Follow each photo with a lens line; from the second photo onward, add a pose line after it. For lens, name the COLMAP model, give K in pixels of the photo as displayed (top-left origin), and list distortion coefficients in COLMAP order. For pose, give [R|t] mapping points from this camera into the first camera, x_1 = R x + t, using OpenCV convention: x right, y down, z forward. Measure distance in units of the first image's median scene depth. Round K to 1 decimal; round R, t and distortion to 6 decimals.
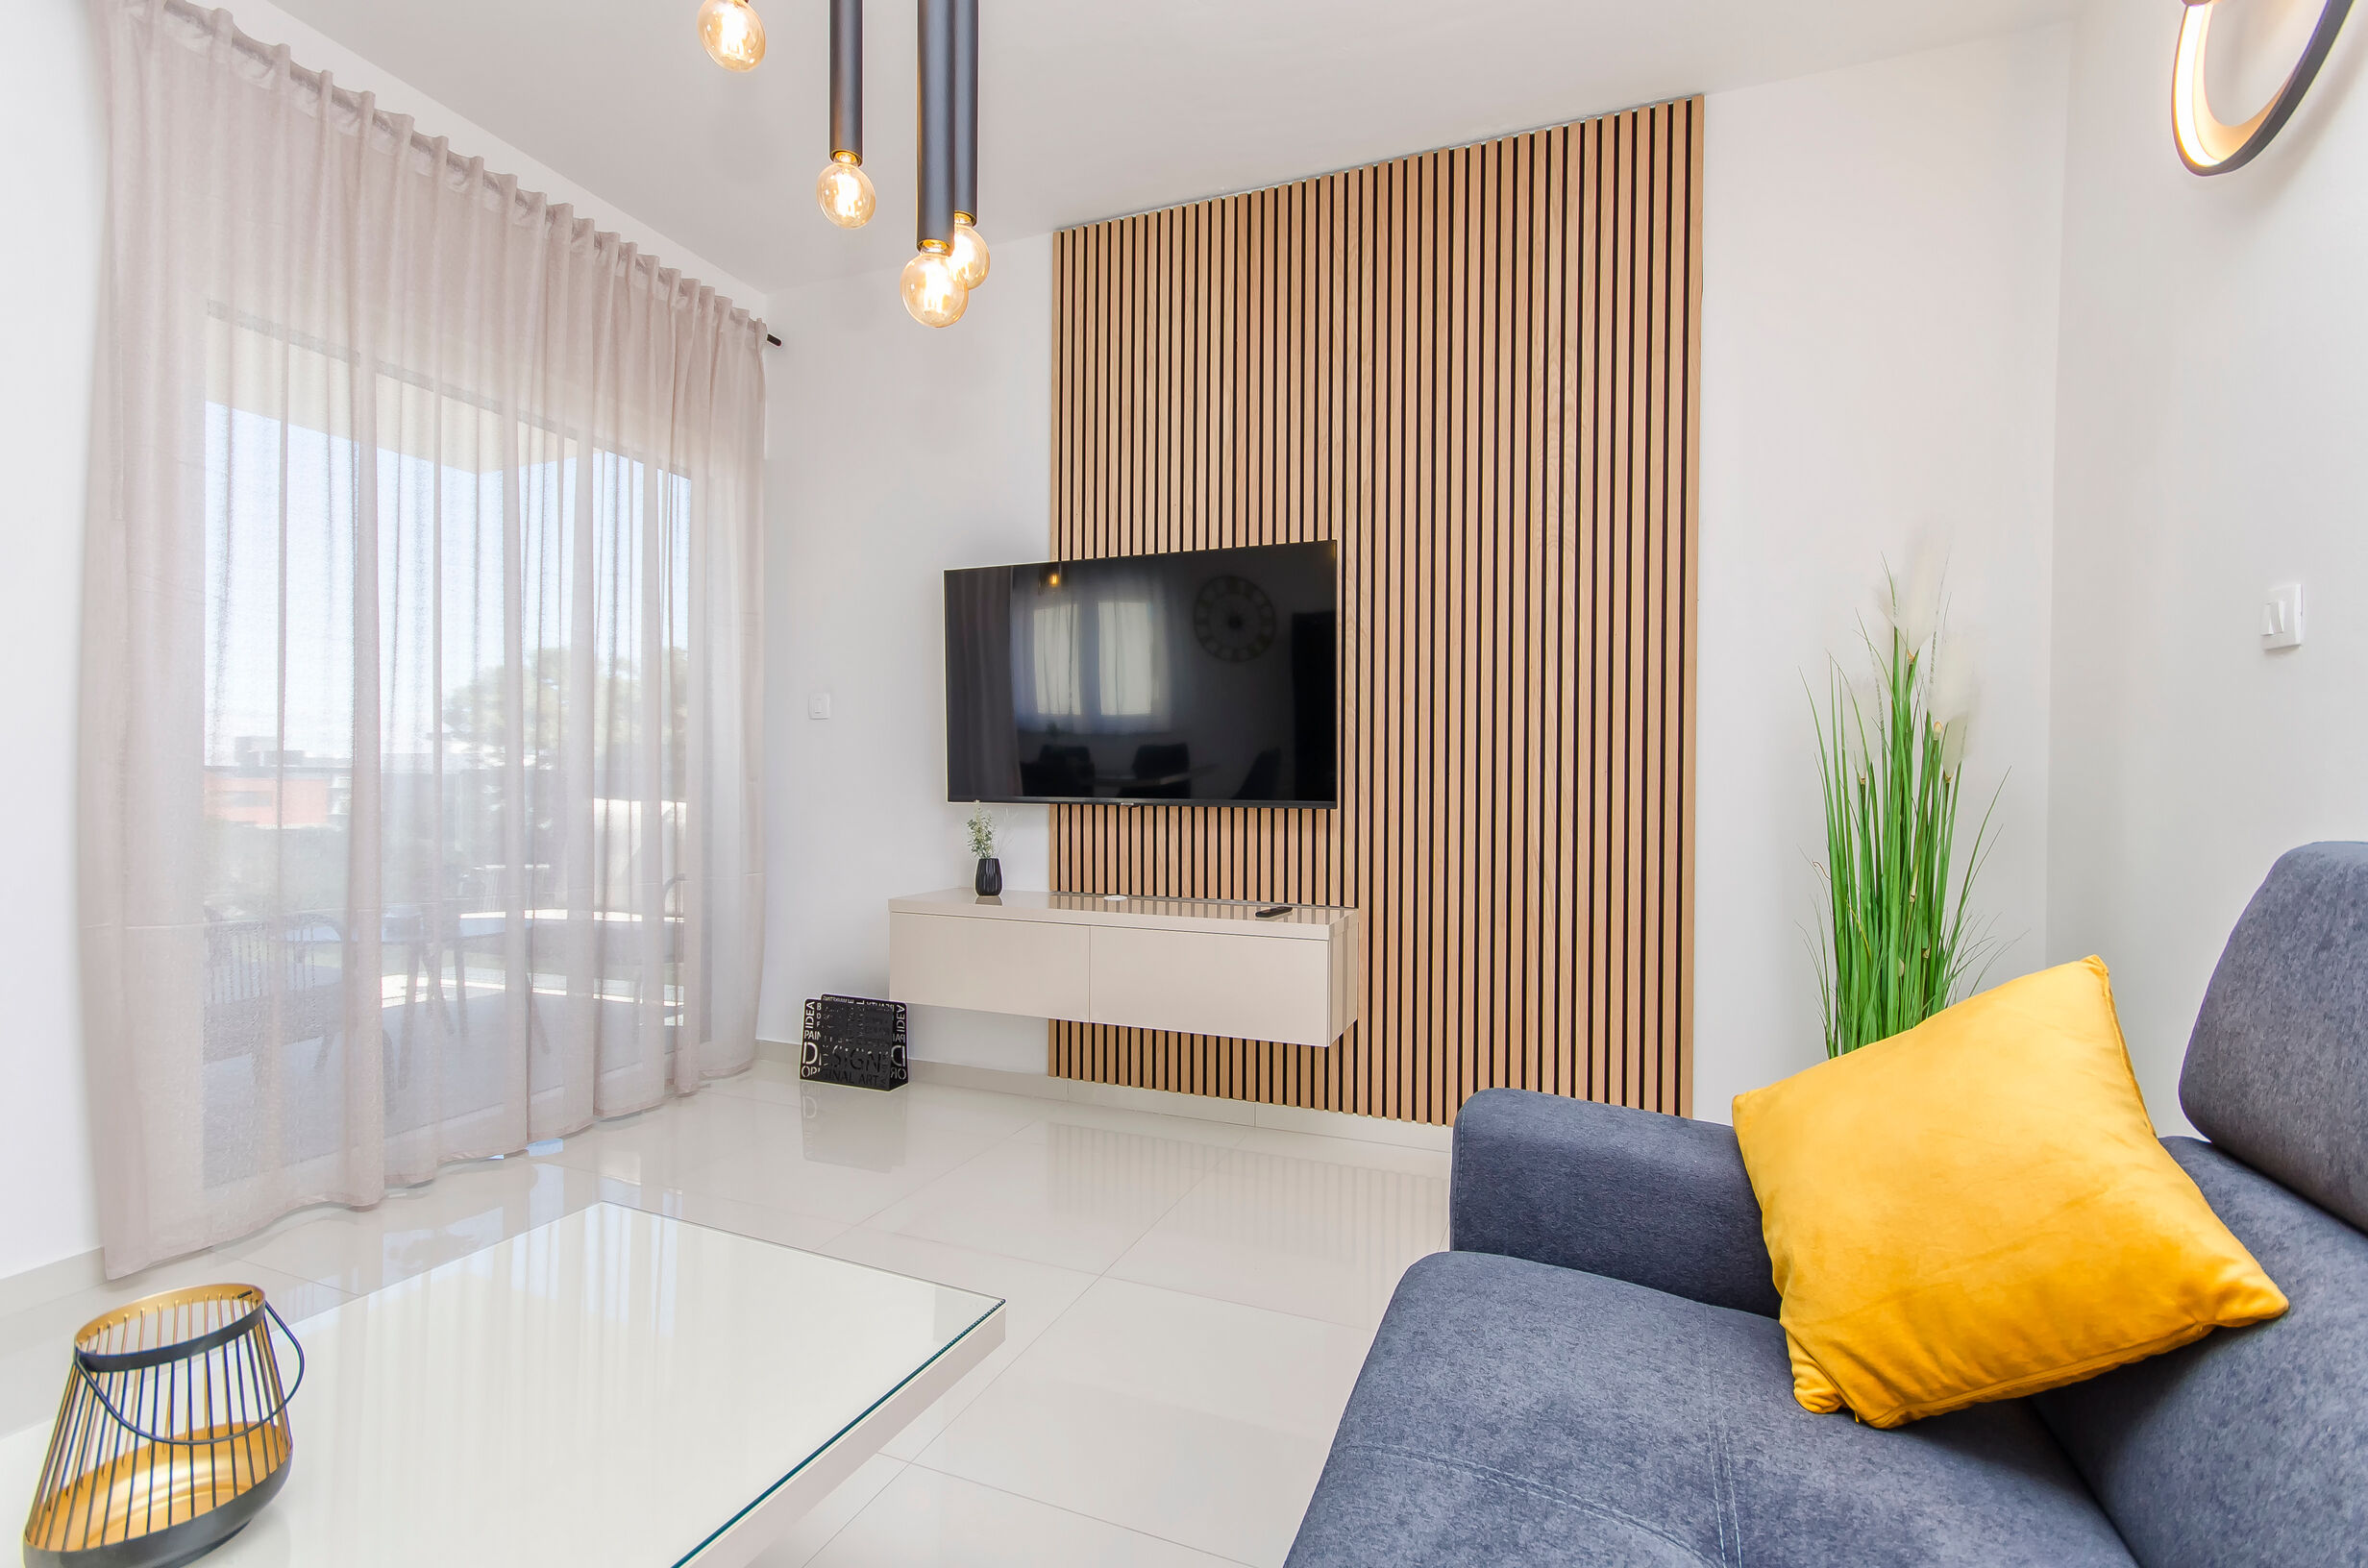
lens RADIAL K [[1043.4, 0, 1182.0], [0, 1043.4, 791.7], [0, 0, 1]] dist [-0.001209, 0.000037]
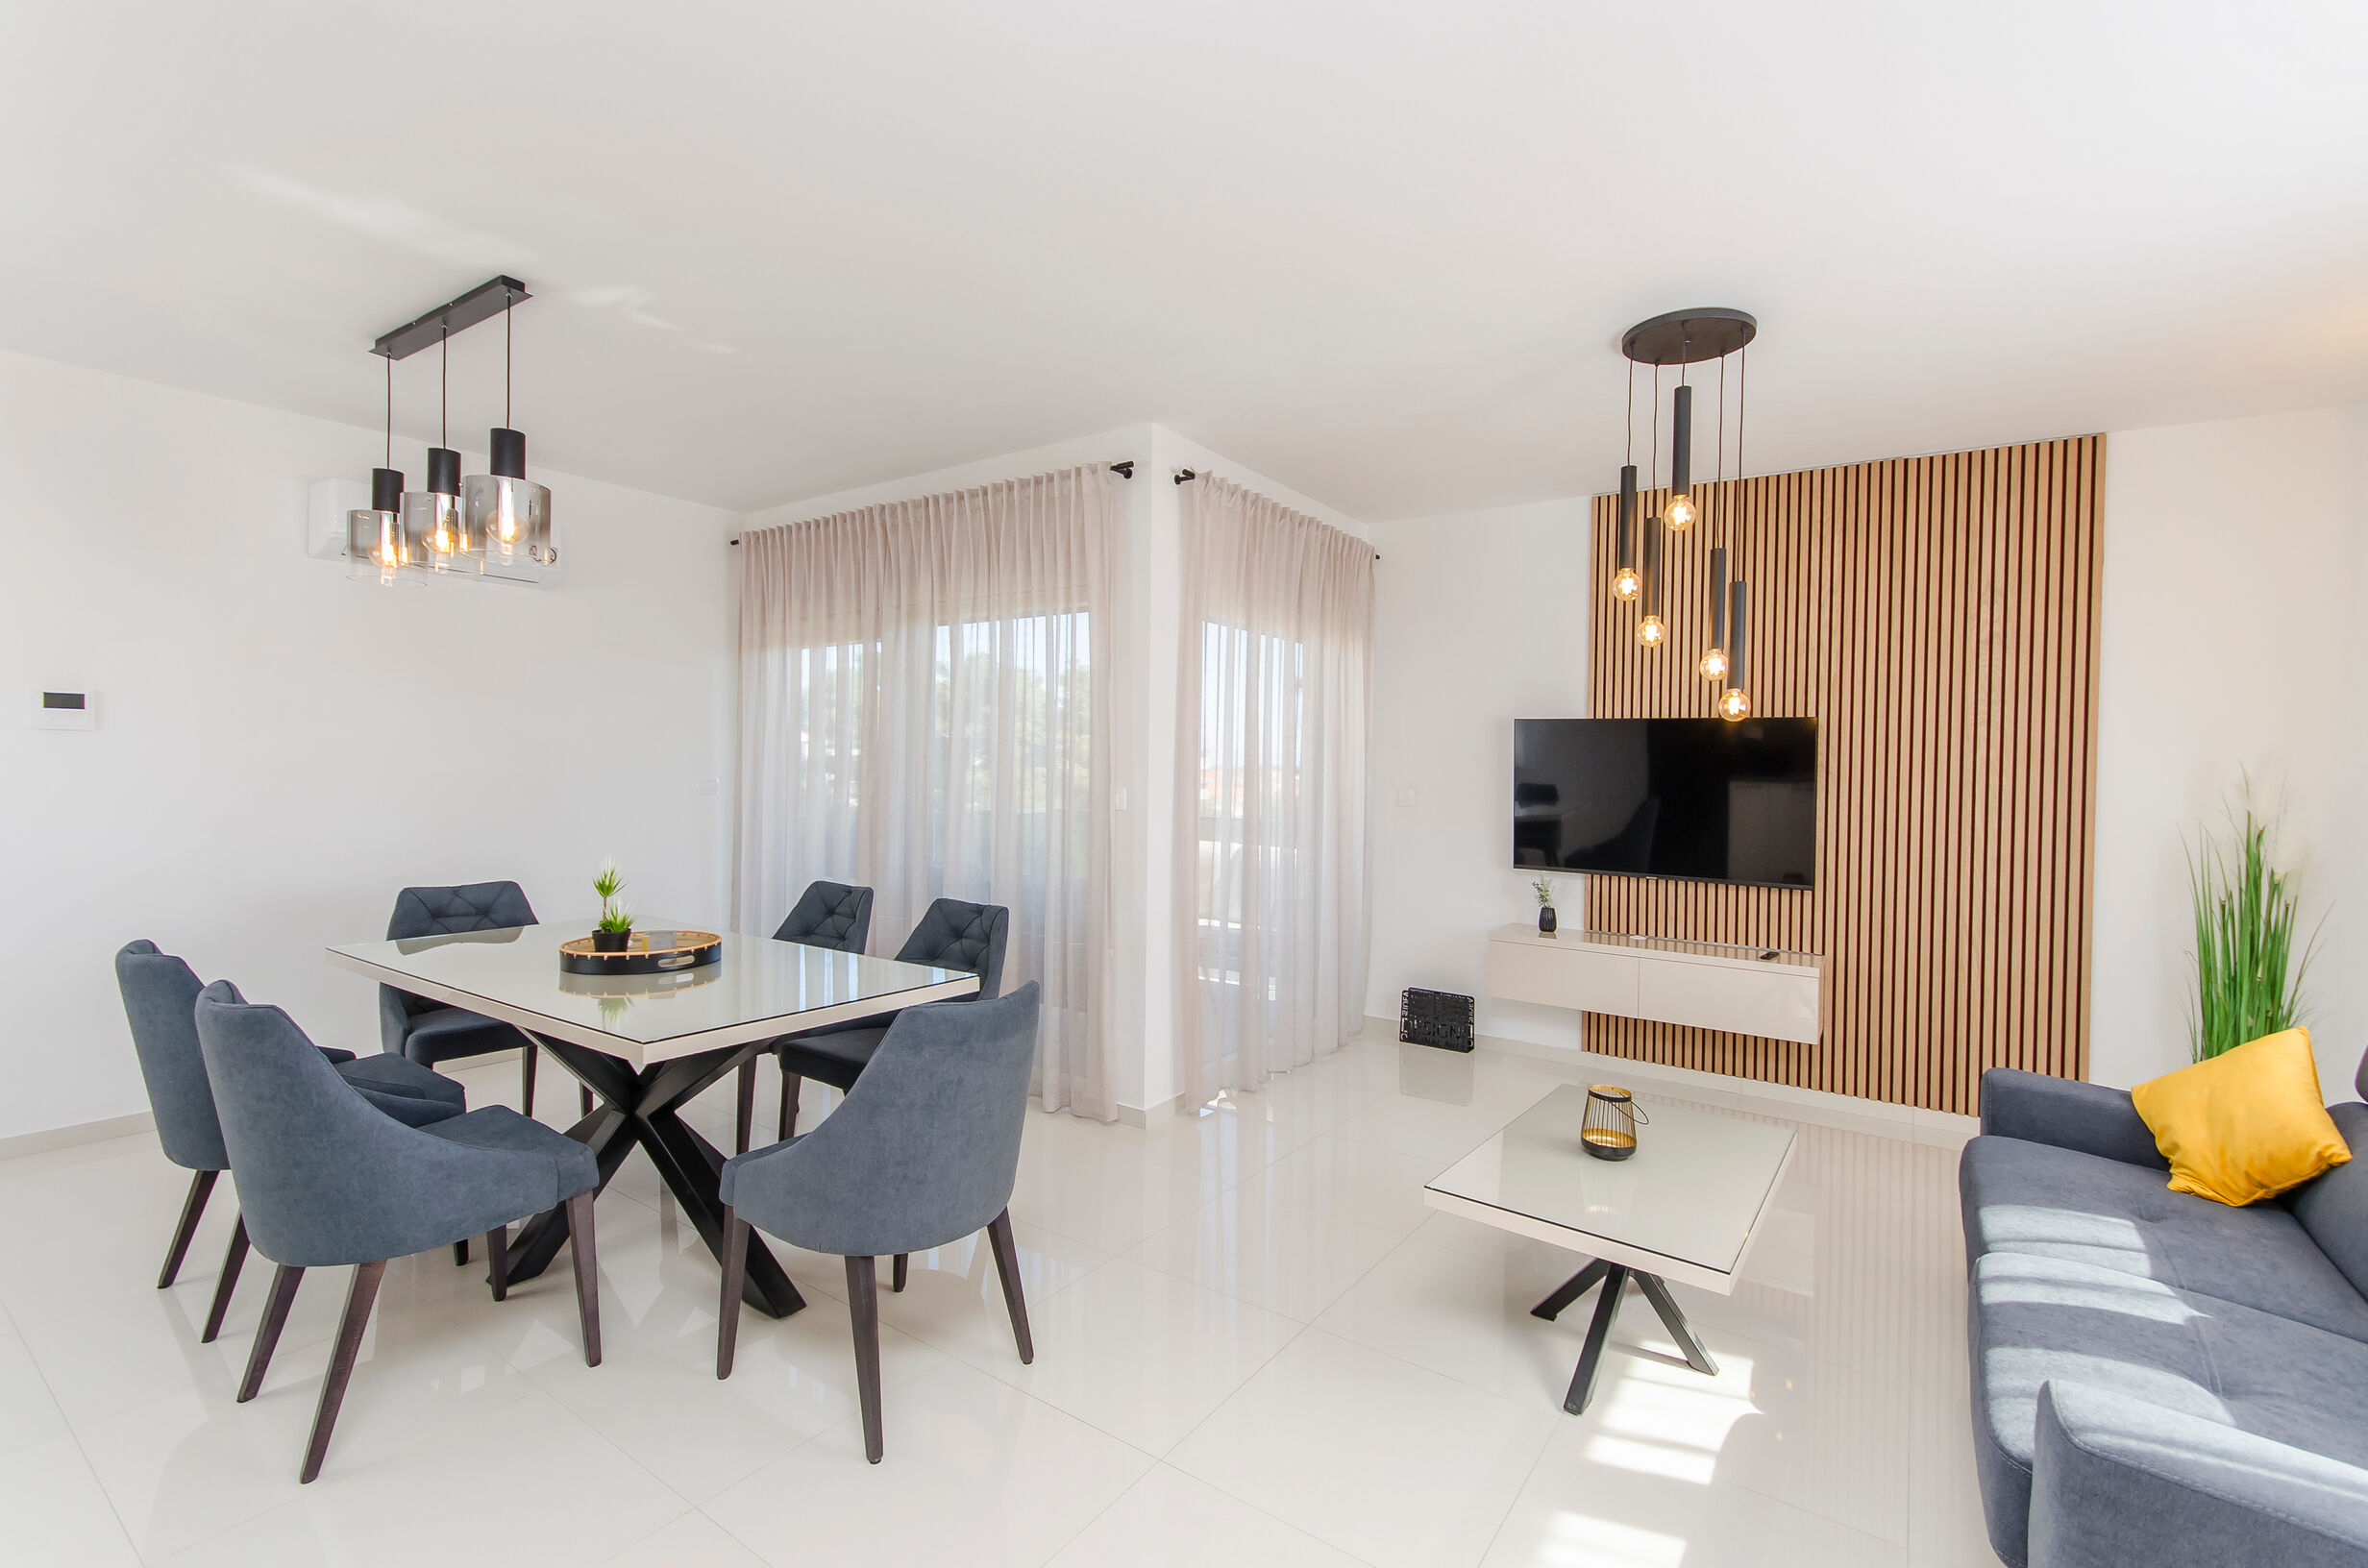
lens RADIAL K [[1056.2, 0, 1182.9], [0, 1056.2, 766.1], [0, 0, 1]] dist [0.012157, -0.000603]
pose [[0.977403, 0.003311, -0.211359, -0.453090], [-0.000616, 0.999918, 0.012812, -0.195510], [0.211384, -0.012392, 0.977324, -0.755670]]
